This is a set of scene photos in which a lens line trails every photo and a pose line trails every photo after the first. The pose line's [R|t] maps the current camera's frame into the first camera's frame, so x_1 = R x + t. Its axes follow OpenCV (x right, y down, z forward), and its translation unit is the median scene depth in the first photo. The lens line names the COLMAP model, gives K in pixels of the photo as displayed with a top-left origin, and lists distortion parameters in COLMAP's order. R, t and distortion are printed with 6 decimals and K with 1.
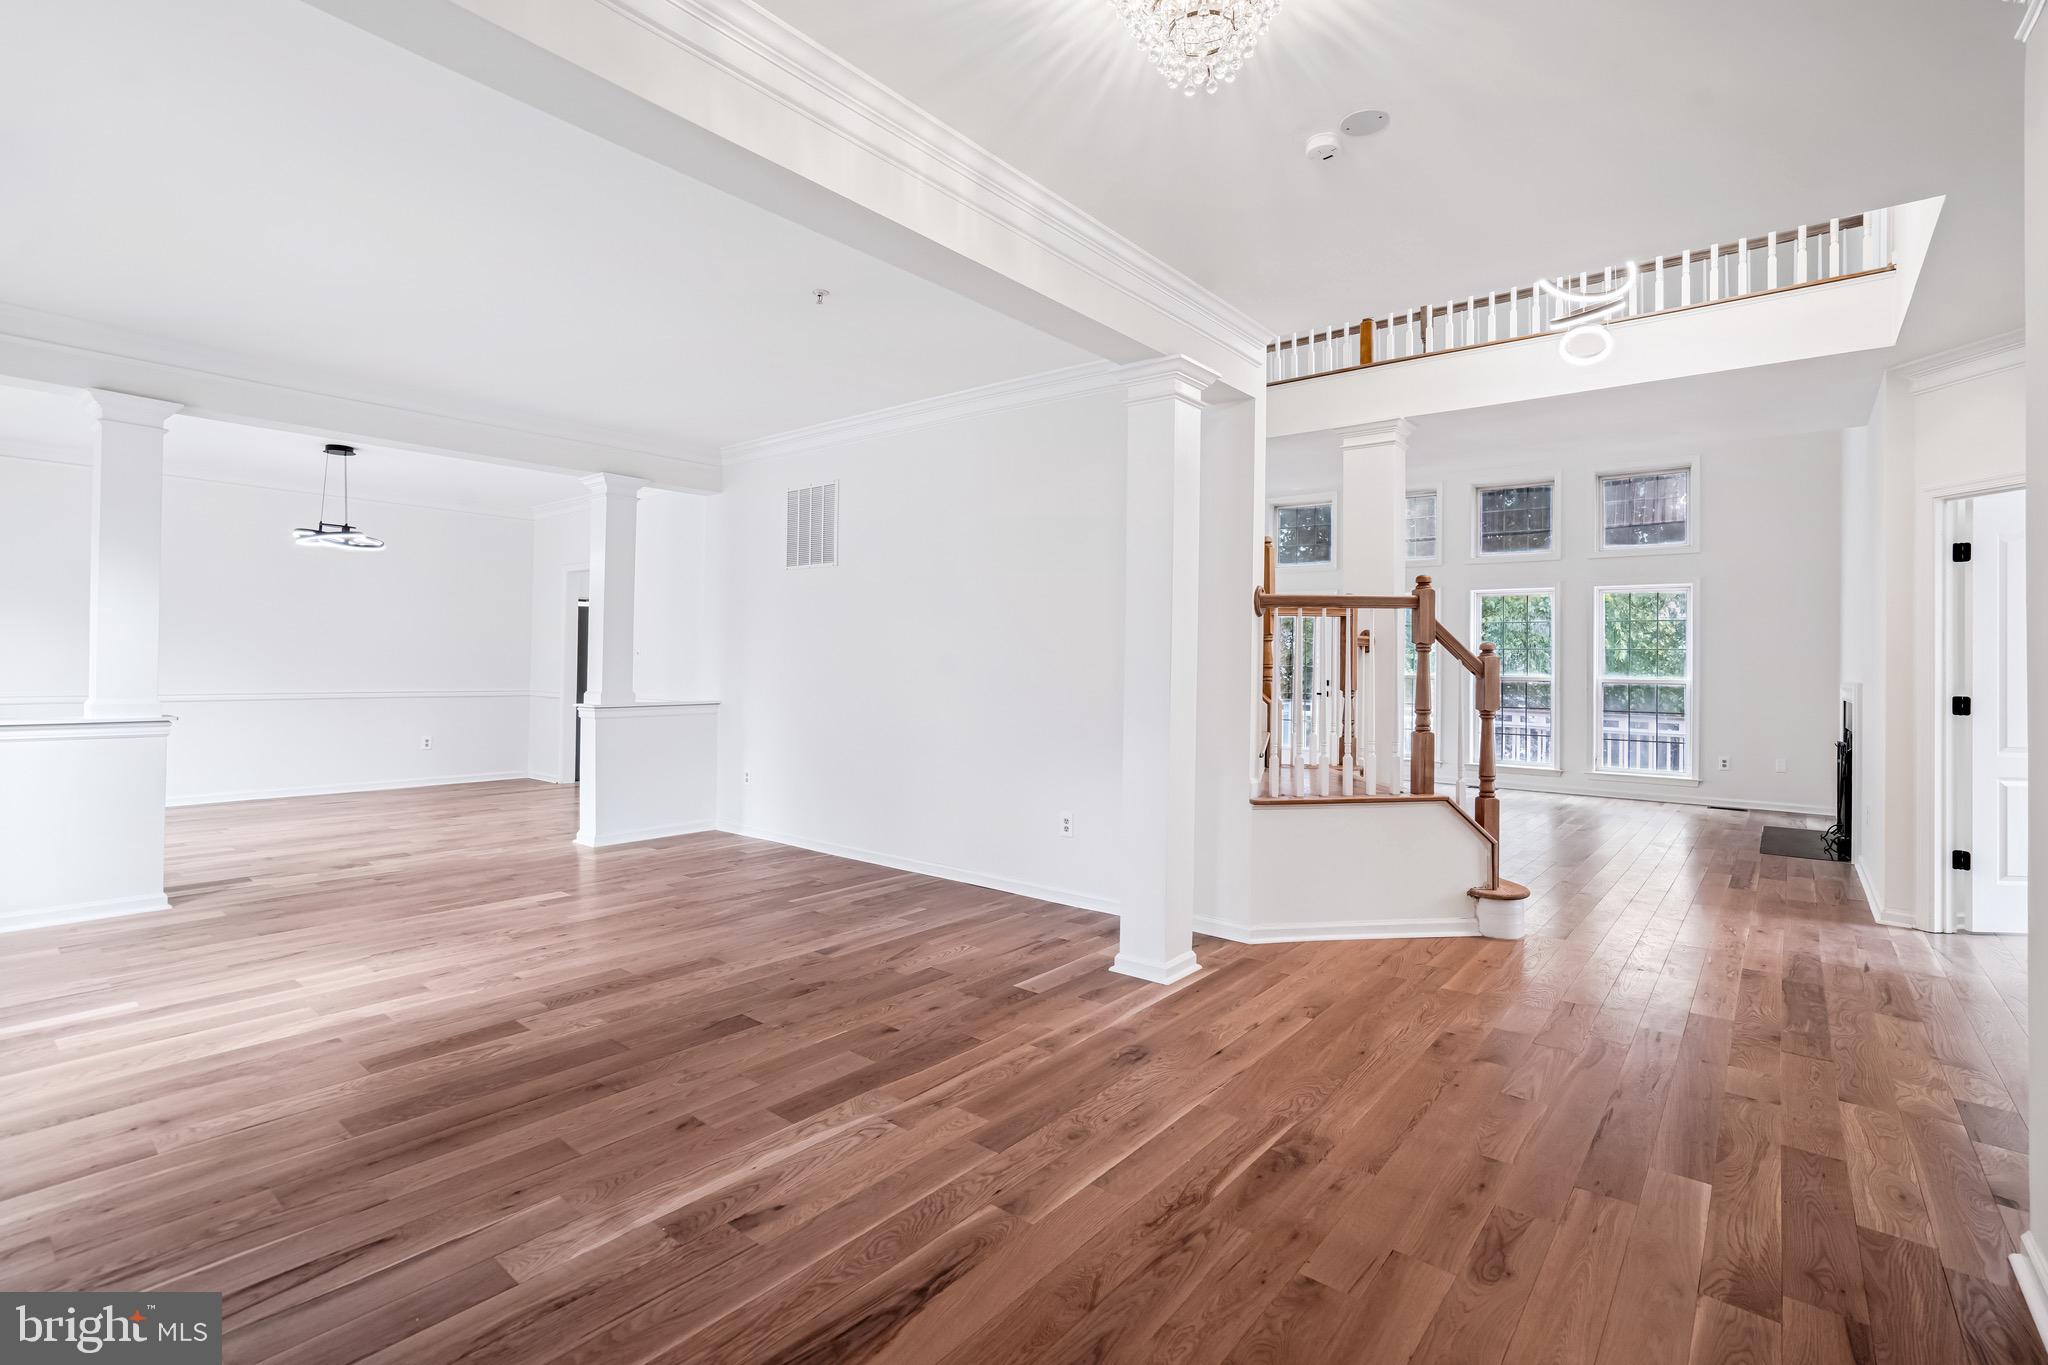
lens RADIAL K [[949.2, 0, 1011.9], [0, 949.2, 652.9], [0, 0, 1]] dist [-0.037802, 0.020238]
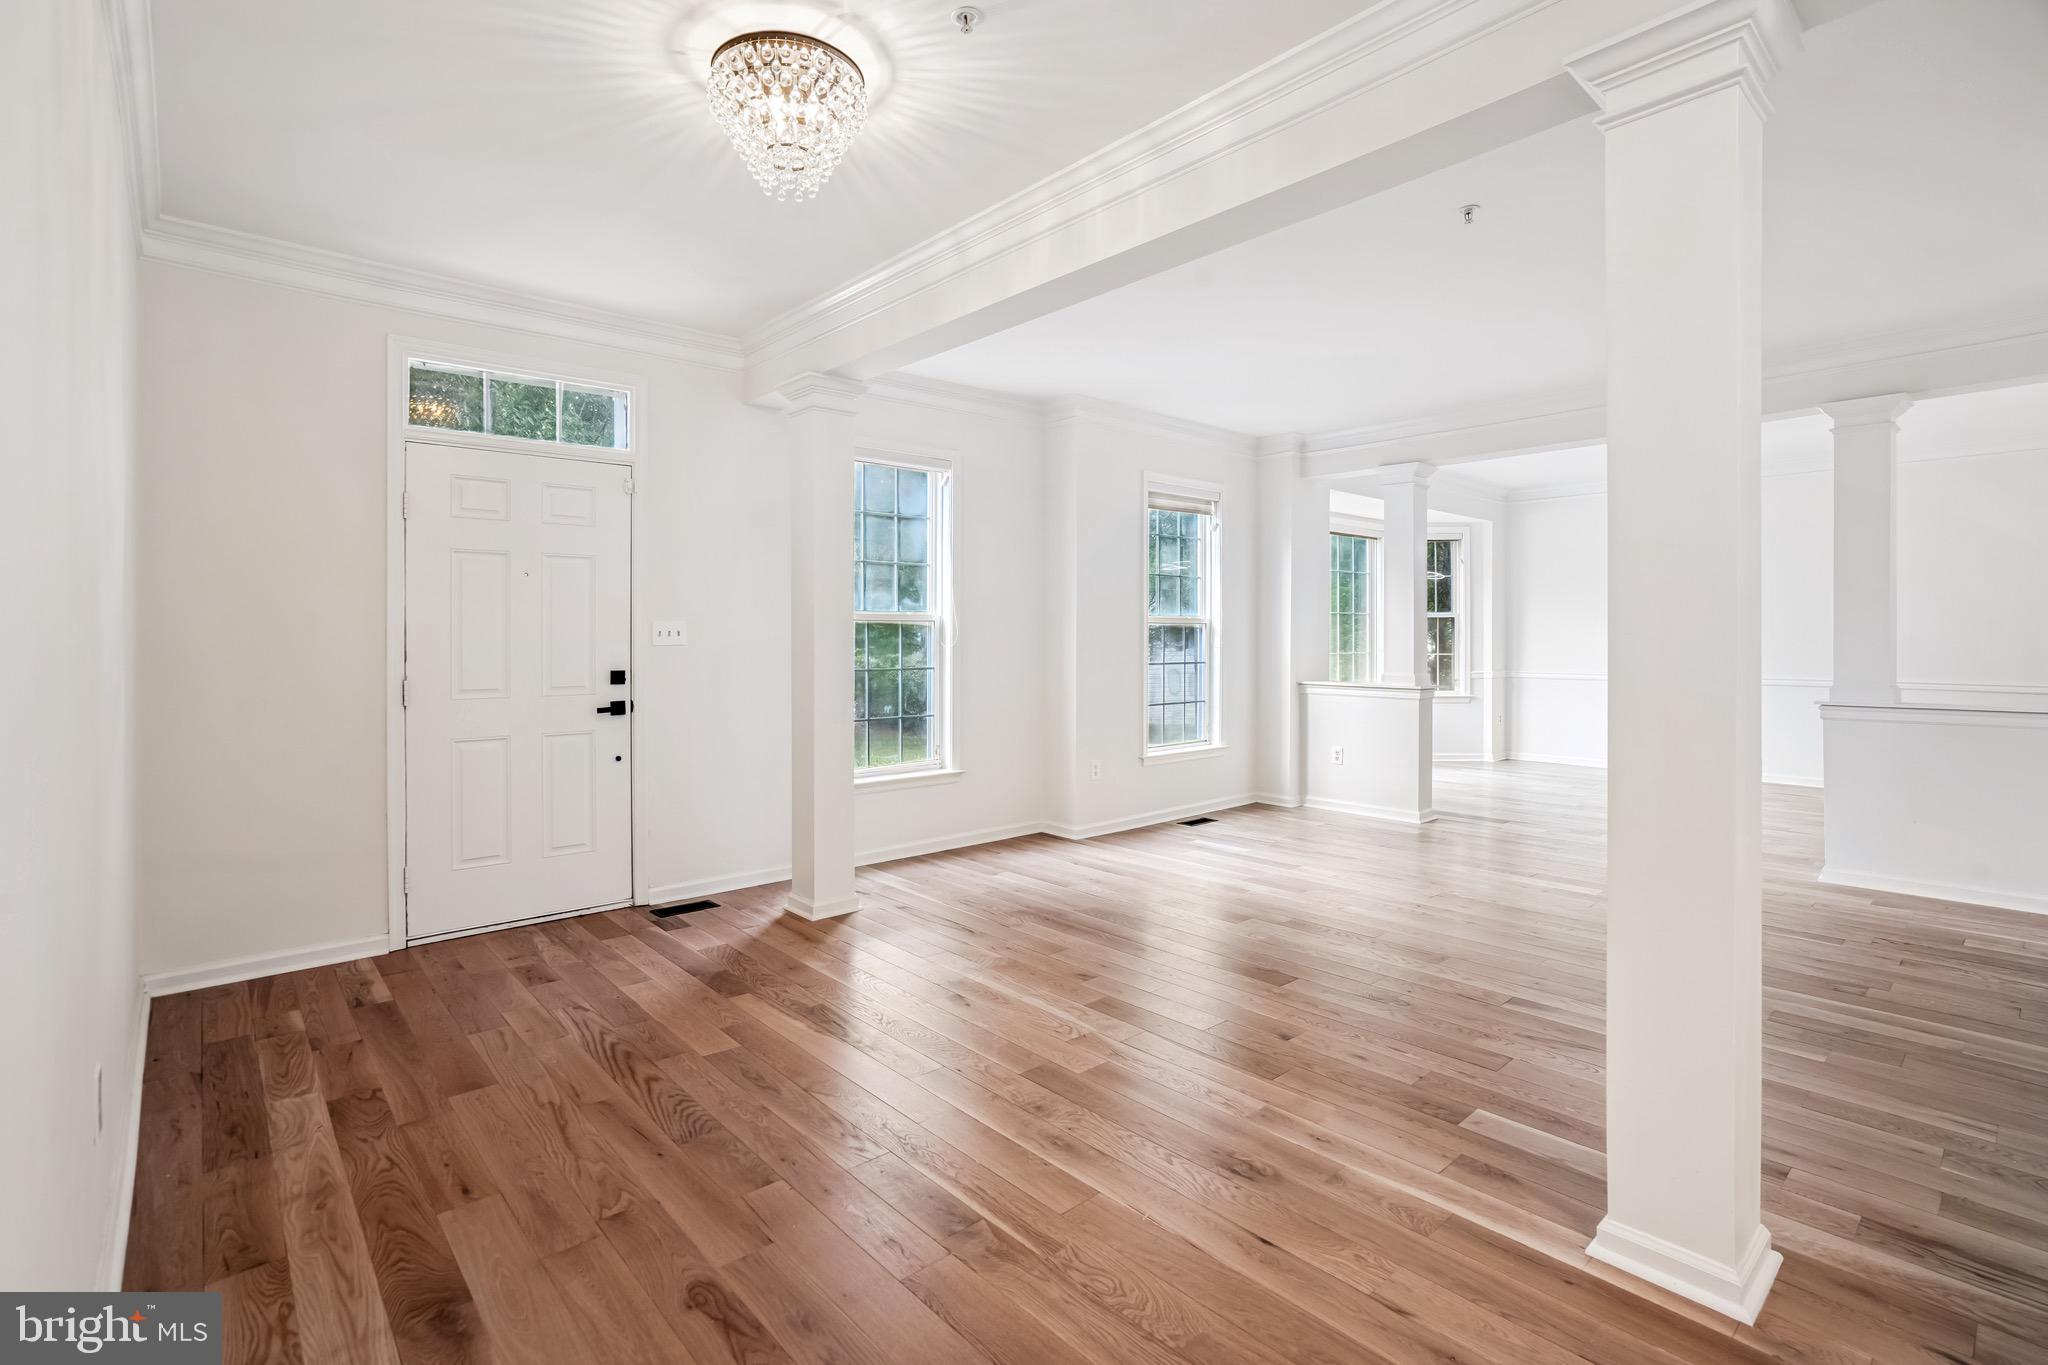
lens RADIAL K [[949.2, 0, 1017.3], [0, 949.2, 650.1], [0, 0, 1]] dist [-0.037802, 0.020238]
pose [[-0.153643, -0.001184, -0.988126, 0.821243], [0.011420, 0.999930, -0.002974, 0.013964], [0.988060, -0.011742, -0.153619, 0.864838]]
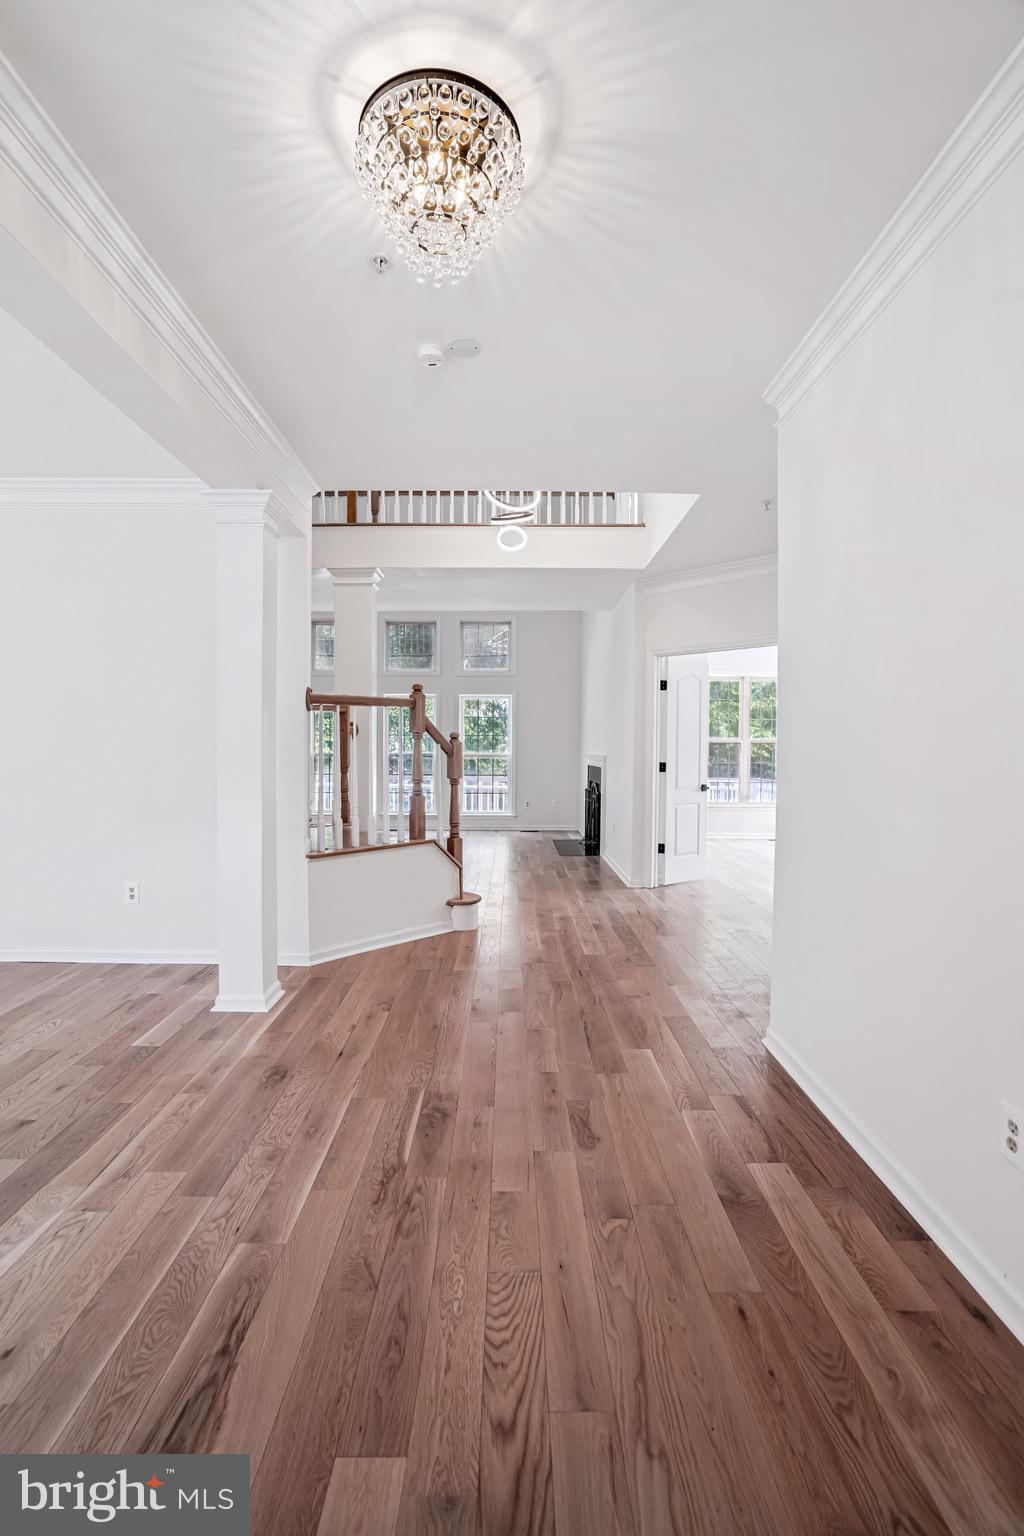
lens RADIAL K [[711.9, 0, 511.1], [0, 711.9, 777.5], [0, 0, 1]] dist [-0.037802, 0.020238]
pose [[0.769013, -0.033790, 0.638340, -0.187101], [-0.003269, 0.998381, 0.056787, -0.005176], [-0.639225, -0.045756, 0.767657, 0.123250]]
